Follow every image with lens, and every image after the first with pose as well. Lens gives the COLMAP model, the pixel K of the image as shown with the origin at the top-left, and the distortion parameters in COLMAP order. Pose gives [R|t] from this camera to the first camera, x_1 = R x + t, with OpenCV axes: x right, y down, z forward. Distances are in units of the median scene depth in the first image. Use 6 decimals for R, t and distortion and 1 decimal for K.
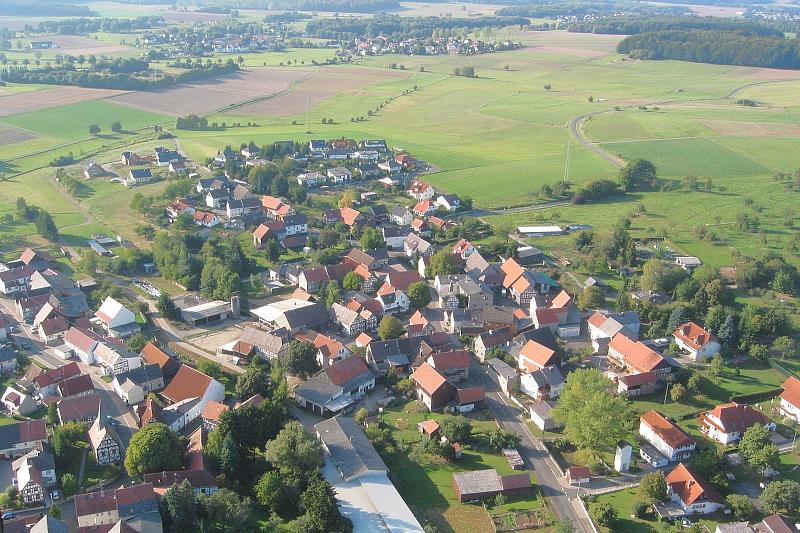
lens RADIAL K [[851.4, 0, 397.9], [0, 851.4, 340.5], [0, 0, 1]] dist [-0.114147, 0.023410]
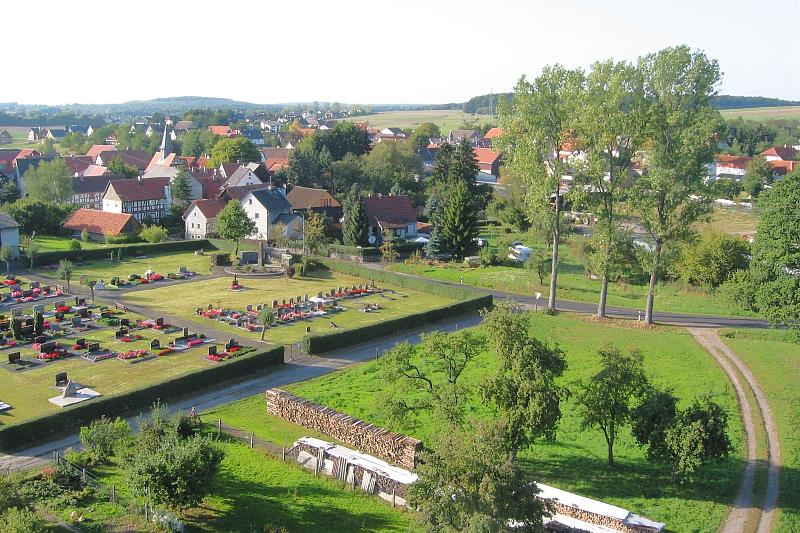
lens RADIAL K [[846.2, 0, 400.0], [0, 846.2, 266.5], [0, 0, 1]] dist [-0.140138, 0.126040]
pose [[0.976409, -0.044857, 0.211221, -0.213819], [0.092240, 0.971091, -0.220167, 0.299865], [-0.195239, 0.234456, 0.952319, 0.108811]]
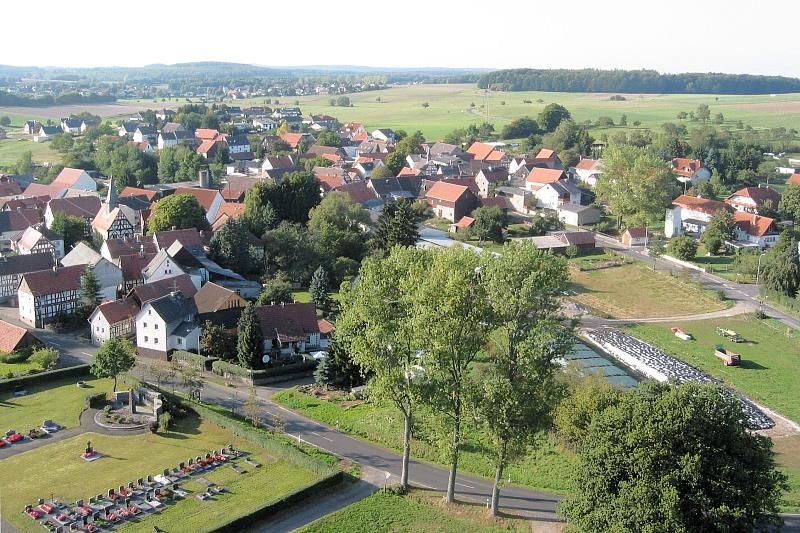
lens RADIAL K [[844.5, 0, 400.0], [0, 844.5, 266.5], [0, 0, 1]] dist [-0.127243, 0.058381]
pose [[0.982211, -0.041639, 0.183105, -0.154920], [0.074905, 0.981047, -0.178708, 0.235731], [-0.172194, 0.189245, 0.966714, 0.092840]]
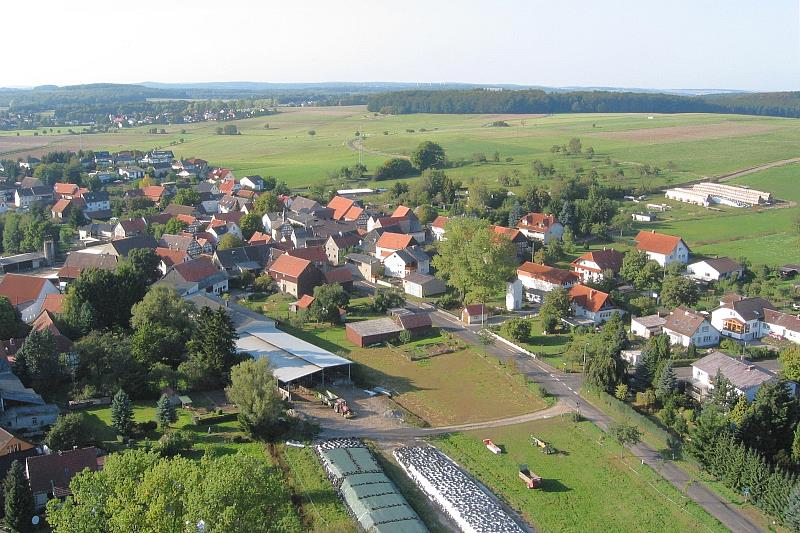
lens RADIAL K [[846.2, 0, 400.0], [0, 846.2, 266.5], [0, 0, 1]] dist [-0.140138, 0.126040]
pose [[0.954049, -0.075301, 0.290036, -0.094399], [0.132377, 0.974254, -0.182500, 0.185561], [-0.268826, 0.212508, 0.939453, 0.084517]]
